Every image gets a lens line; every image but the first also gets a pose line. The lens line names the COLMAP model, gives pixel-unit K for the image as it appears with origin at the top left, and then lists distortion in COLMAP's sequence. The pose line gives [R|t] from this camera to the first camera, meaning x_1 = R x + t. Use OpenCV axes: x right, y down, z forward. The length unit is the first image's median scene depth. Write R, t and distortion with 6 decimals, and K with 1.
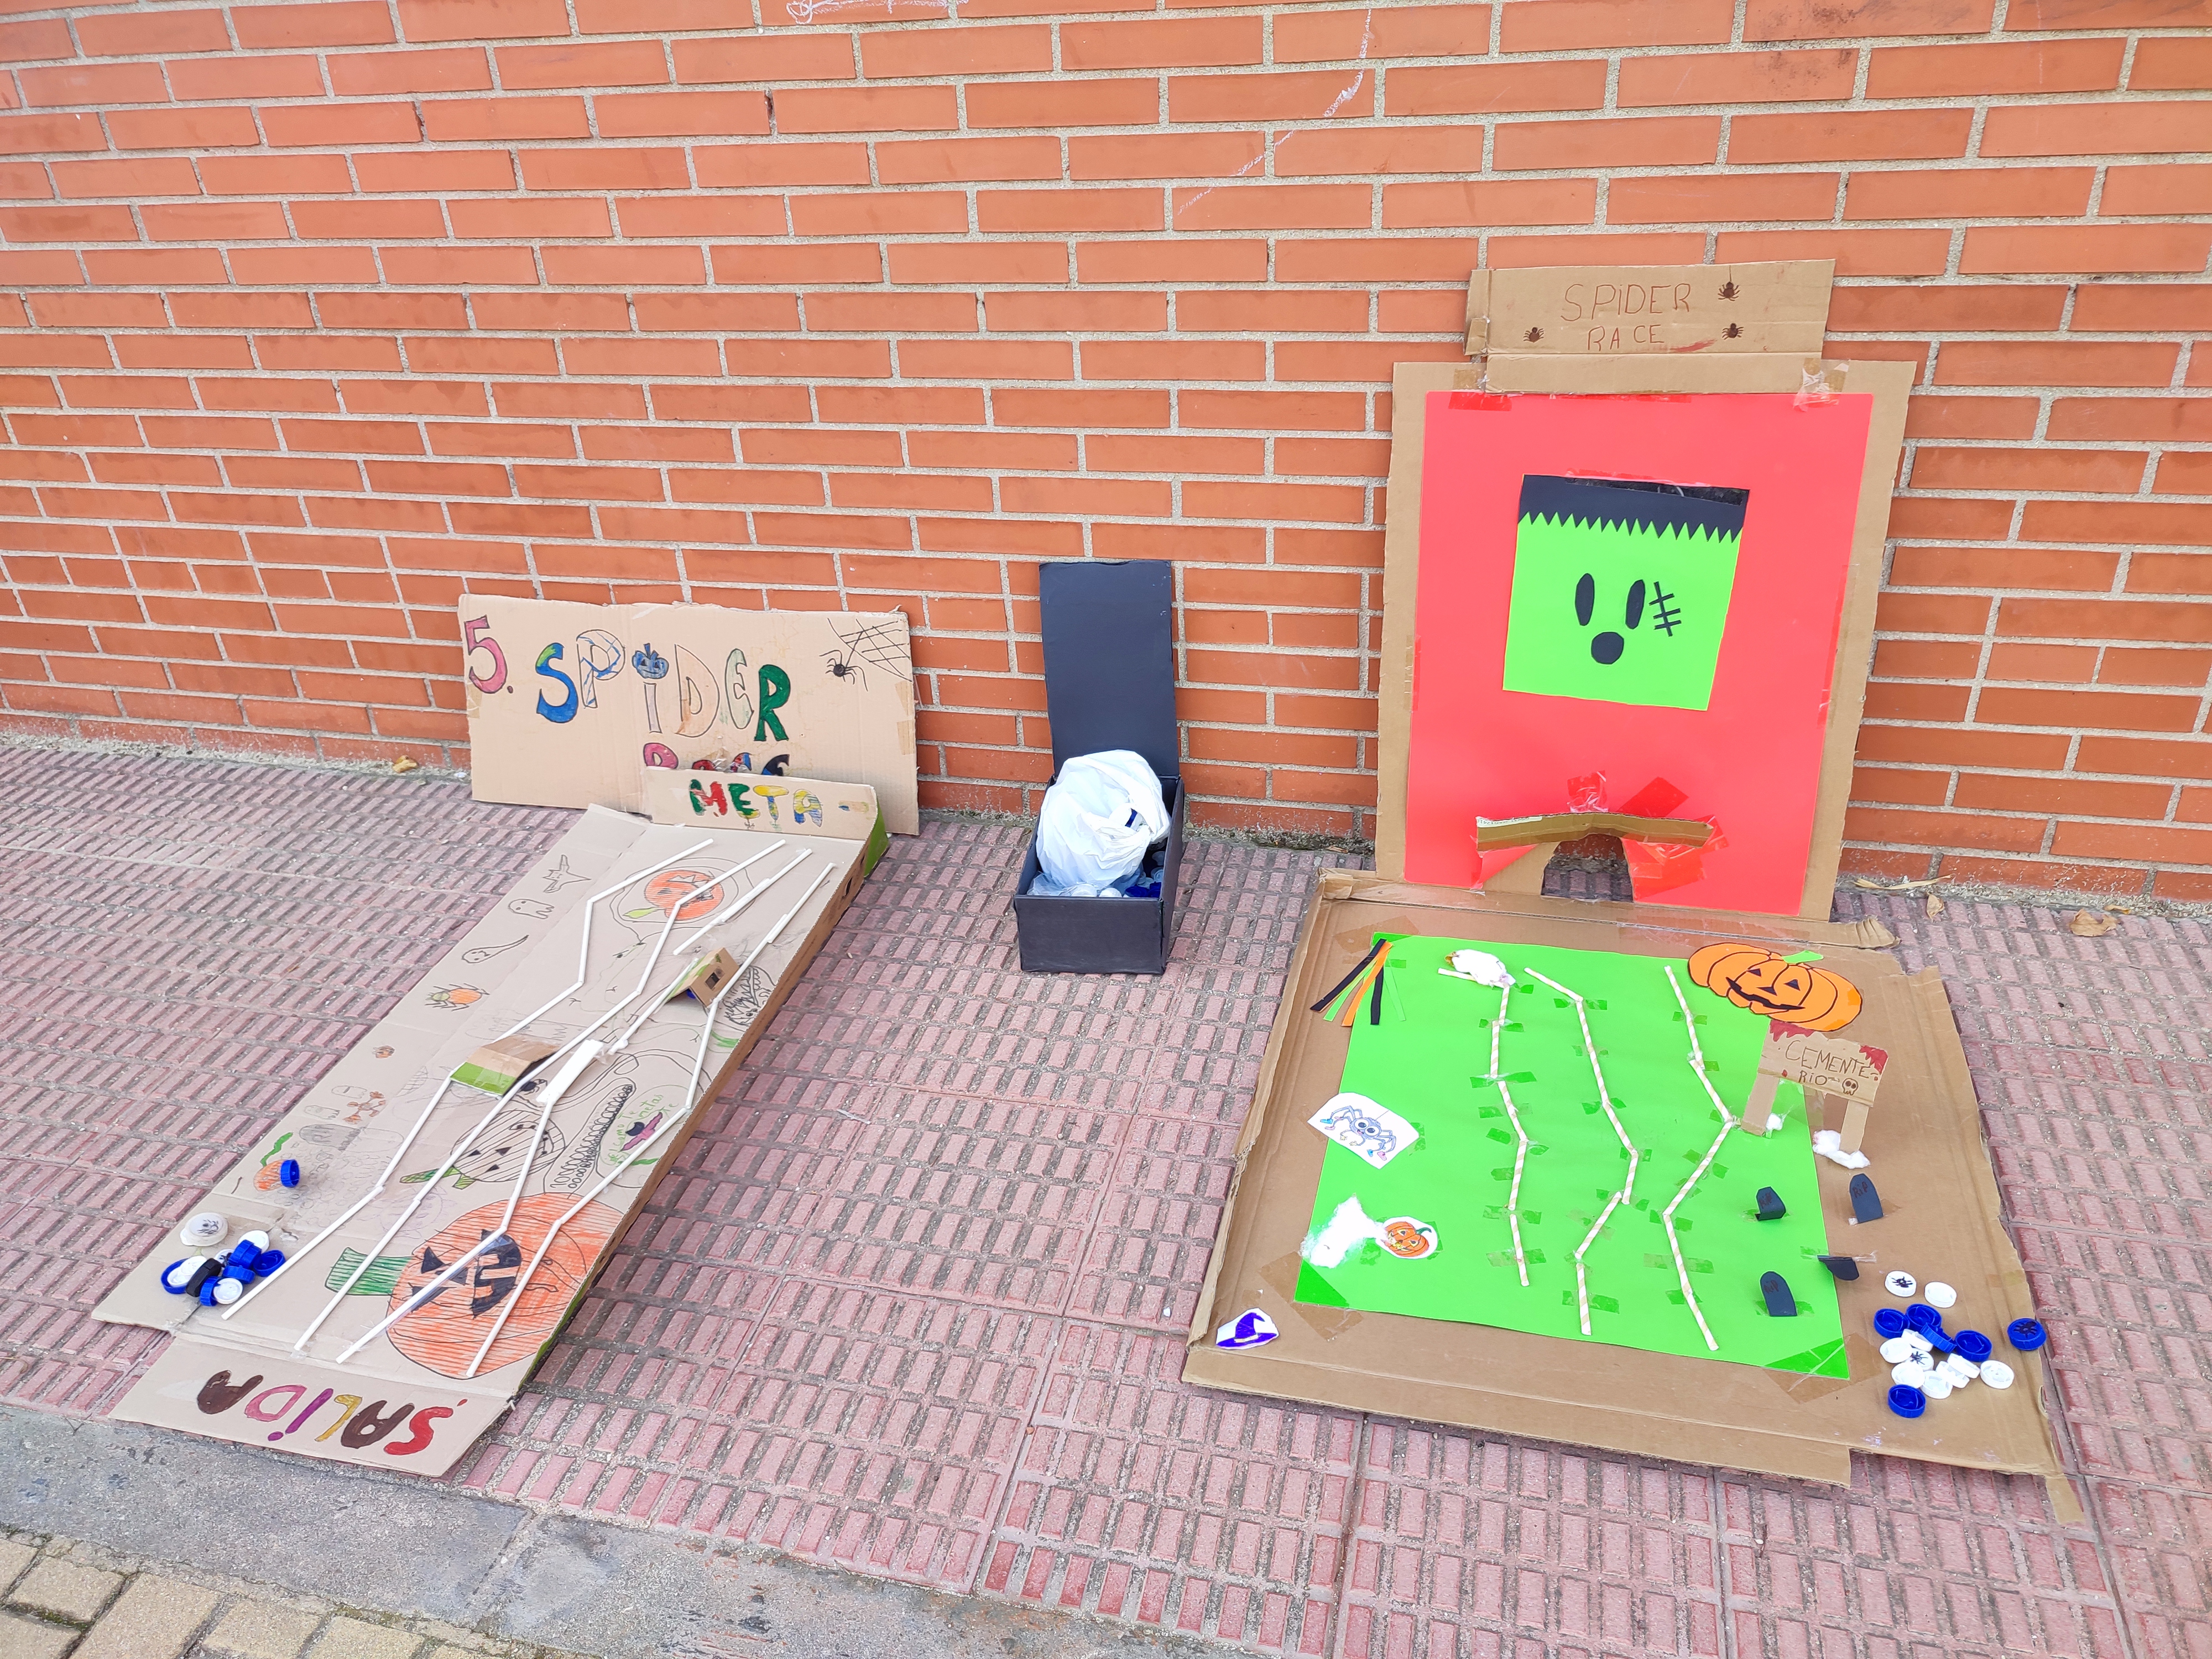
lens RADIAL K [[1633.9, 0, 1111.2], [0, 1633.9, 827.3], [0, 0, 1]] dist [0.029010, -0.022281]
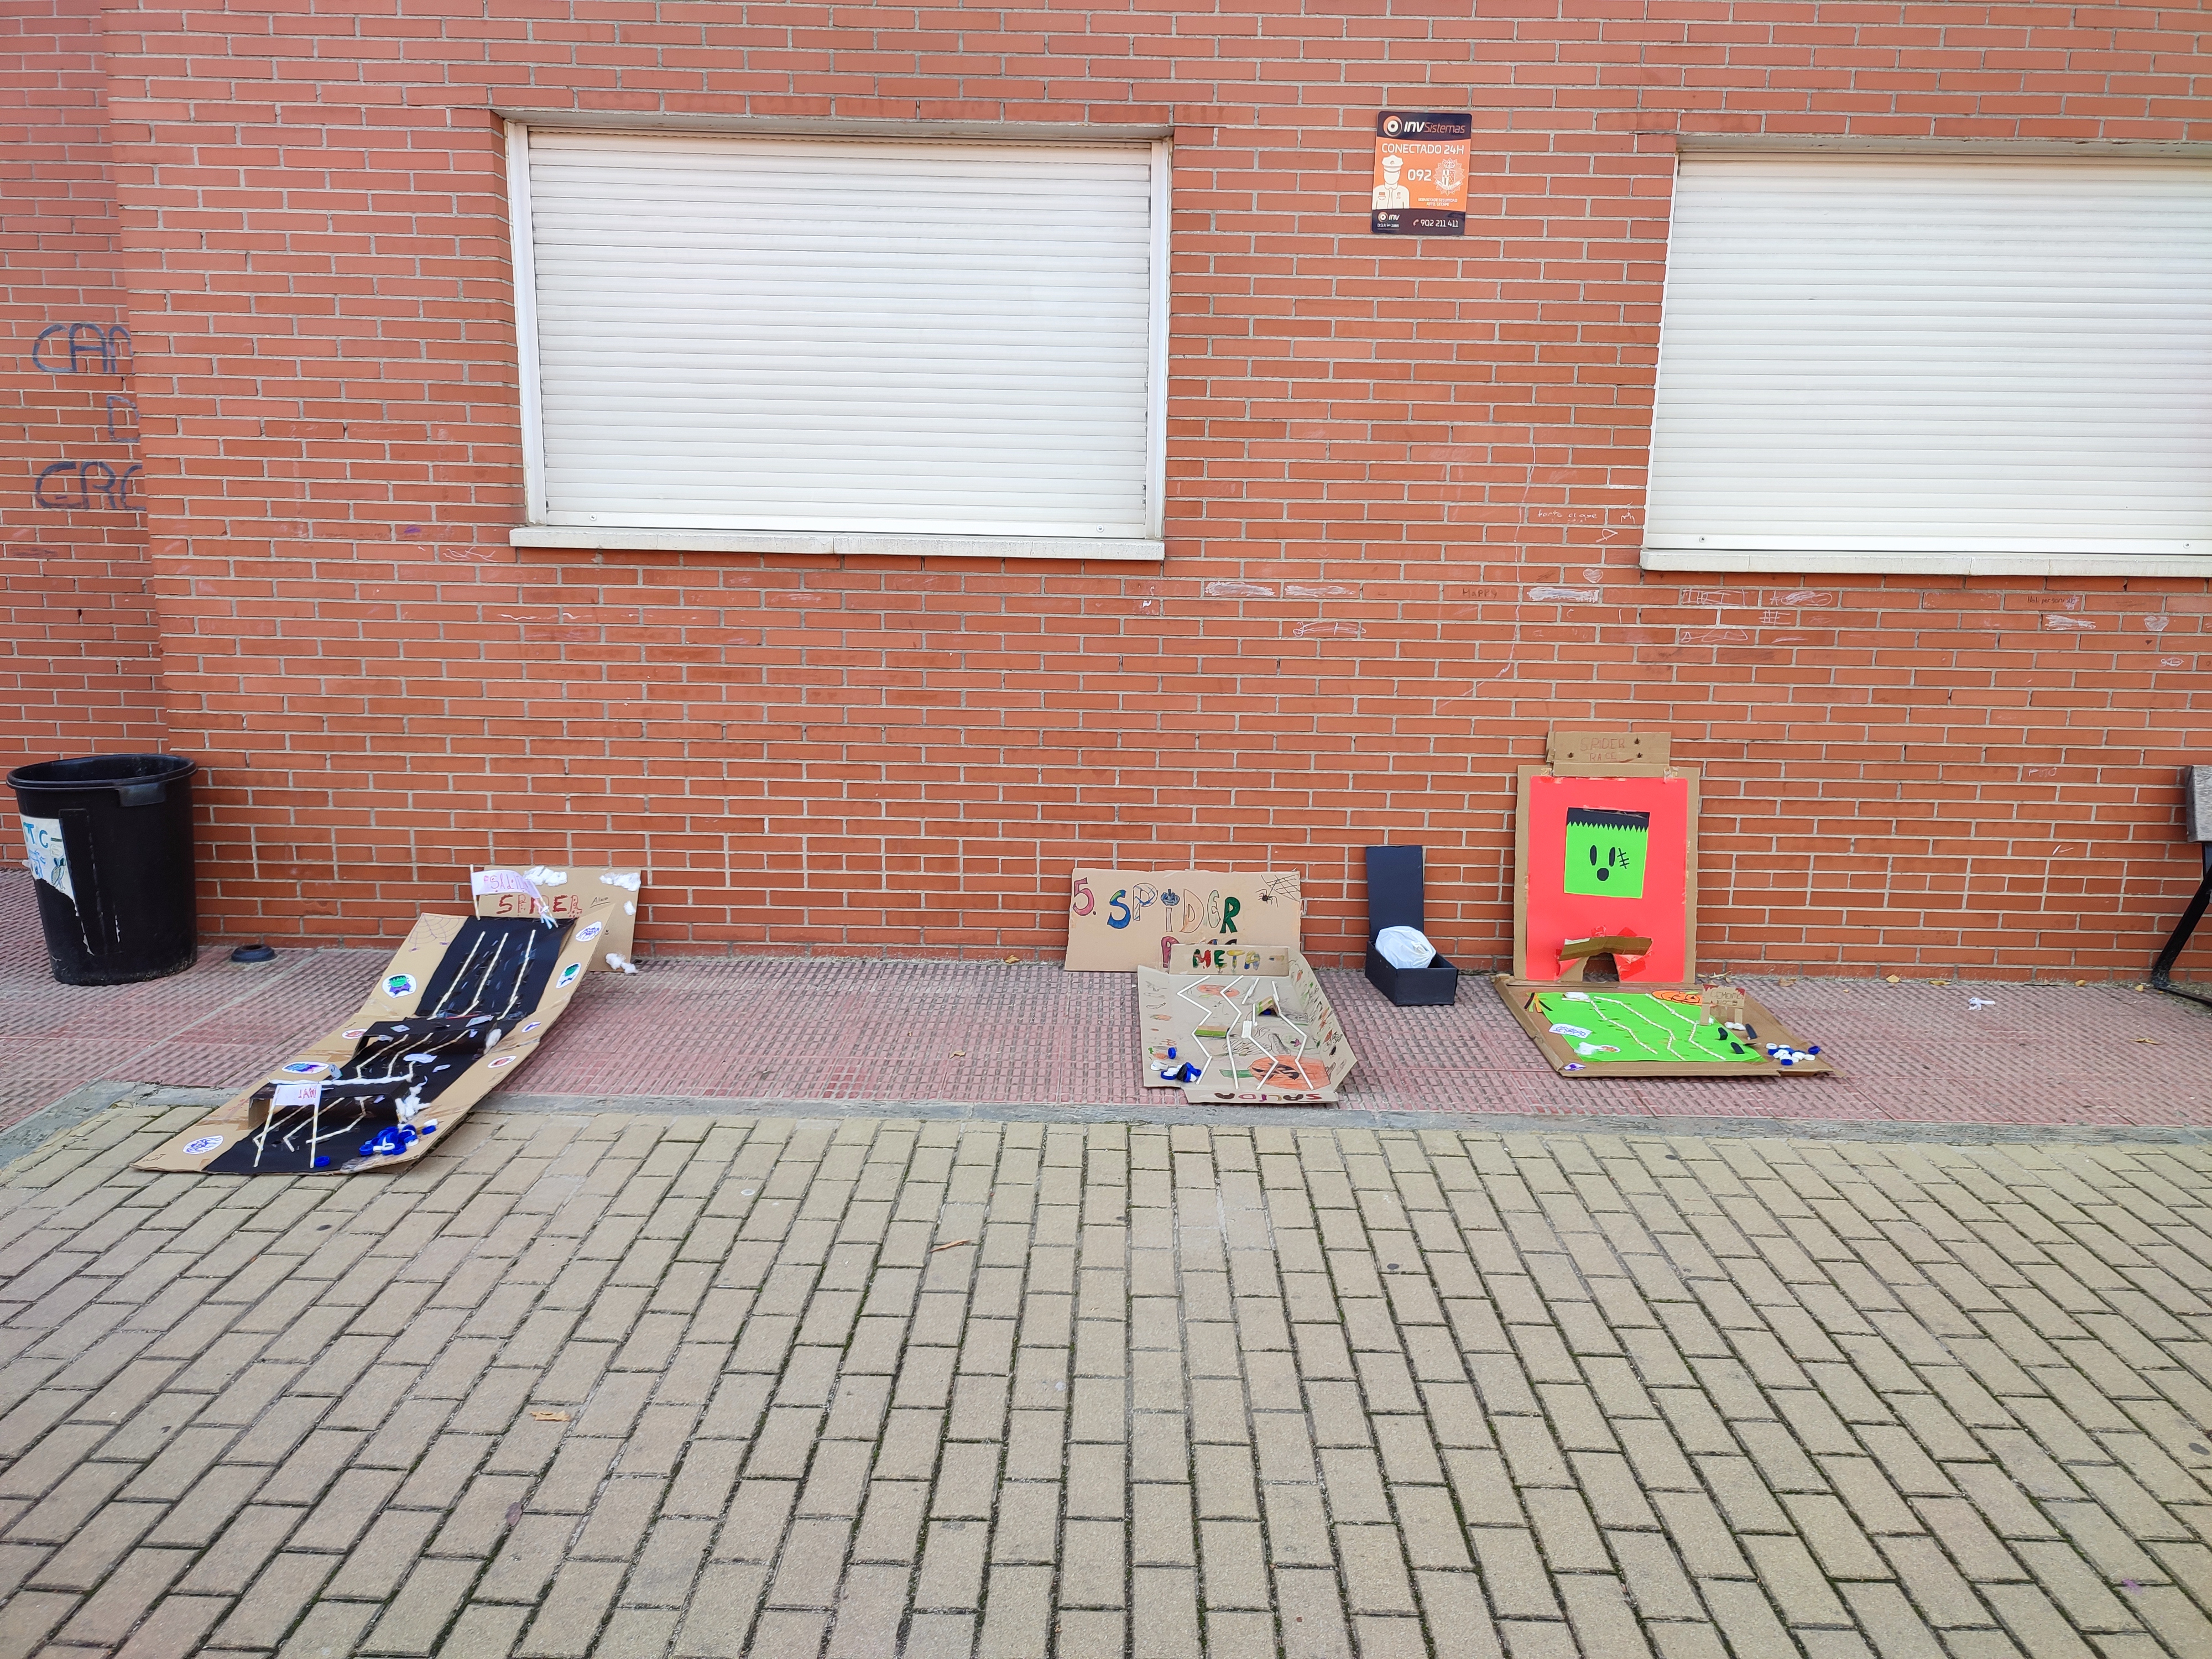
lens RADIAL K [[1633.9, 0, 1103.3], [0, 1633.9, 830.3], [0, 0, 1]] dist [0.029010, -0.022281]
pose [[0.966411, 0.029298, 0.255326, -1.051493], [0.058028, 0.942950, -0.327838, 0.588749], [-0.250365, 0.331642, 0.909577, -1.096636]]
